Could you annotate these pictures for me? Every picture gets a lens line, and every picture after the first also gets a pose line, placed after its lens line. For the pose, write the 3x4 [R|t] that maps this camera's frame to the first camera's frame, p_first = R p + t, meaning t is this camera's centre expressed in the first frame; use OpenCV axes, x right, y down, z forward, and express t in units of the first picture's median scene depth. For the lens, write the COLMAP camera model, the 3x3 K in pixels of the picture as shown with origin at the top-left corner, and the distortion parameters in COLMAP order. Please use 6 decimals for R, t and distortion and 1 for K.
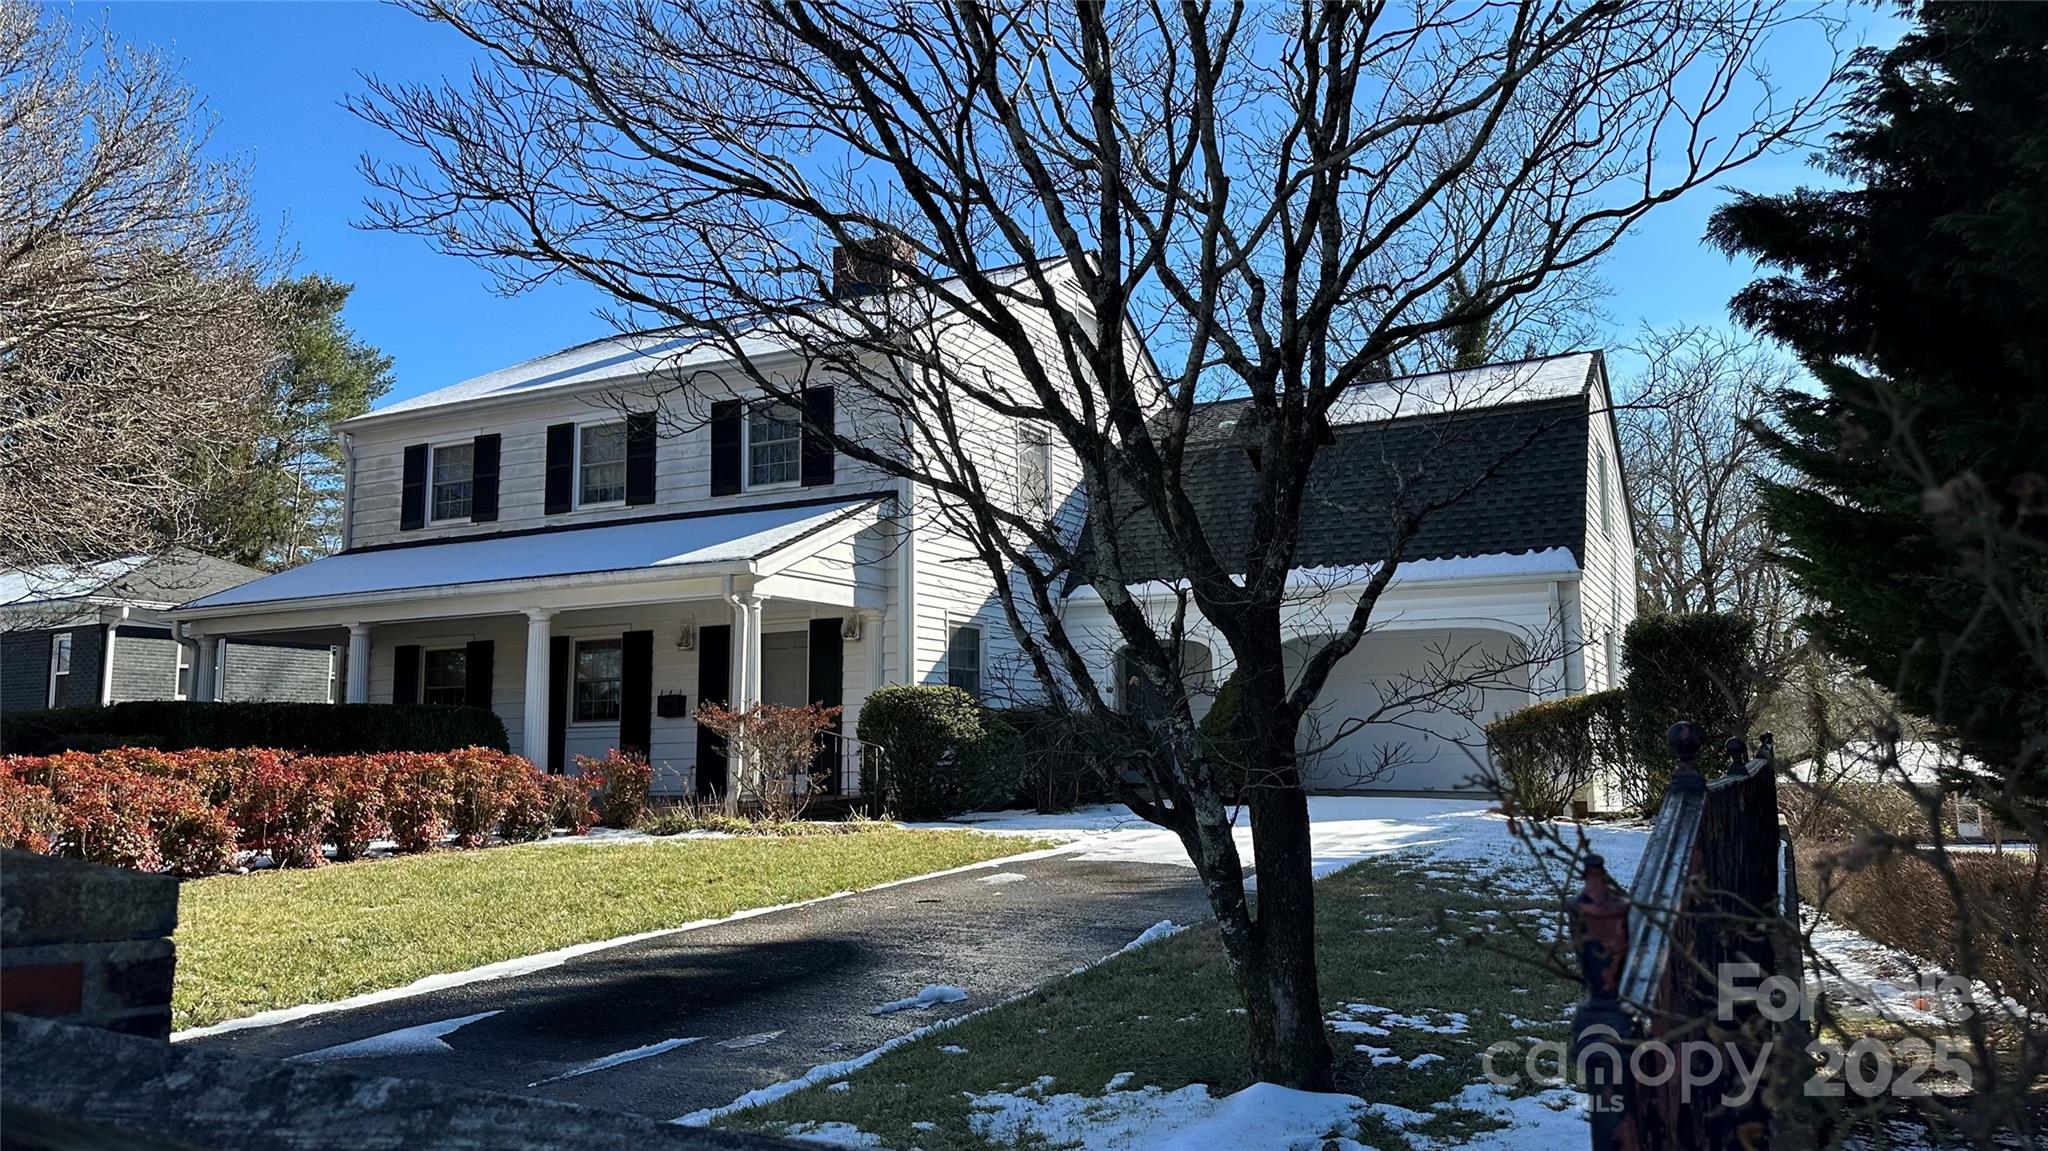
lens RADIAL K [[1427.9, 0, 1024.0], [0, 1427.9, 575.5], [0, 0, 1]] dist [0.051367, 0.000507]
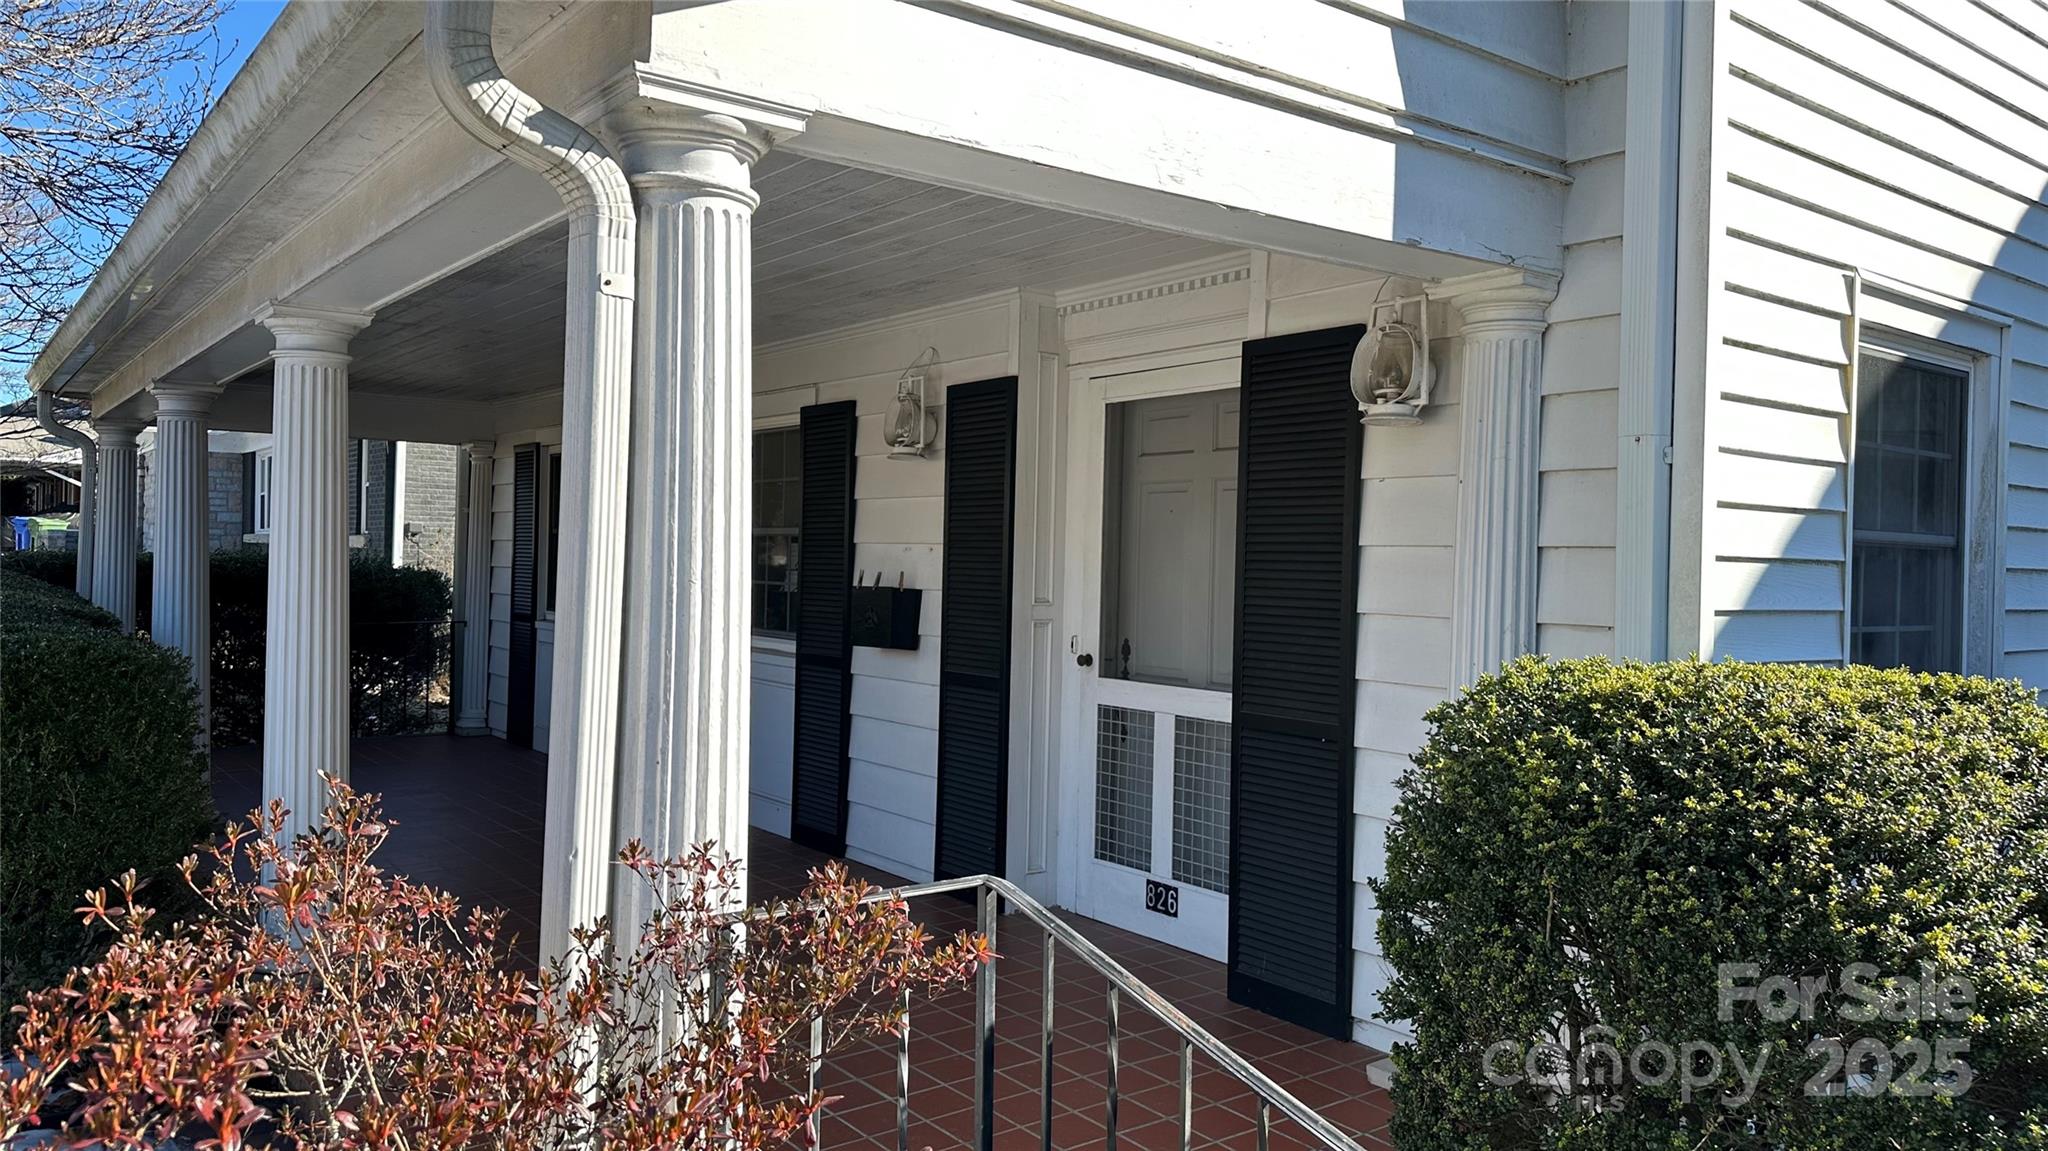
lens RADIAL K [[1427.9, 0, 1024.0], [0, 1427.9, 575.5], [0, 0, 1]] dist [0.051367, 0.000507]
pose [[0.910302, 0.035340, -0.412434, -0.077968], [0.020937, 0.991143, 0.131138, 0.038934], [0.413416, -0.128010, 0.901499, 0.755914]]
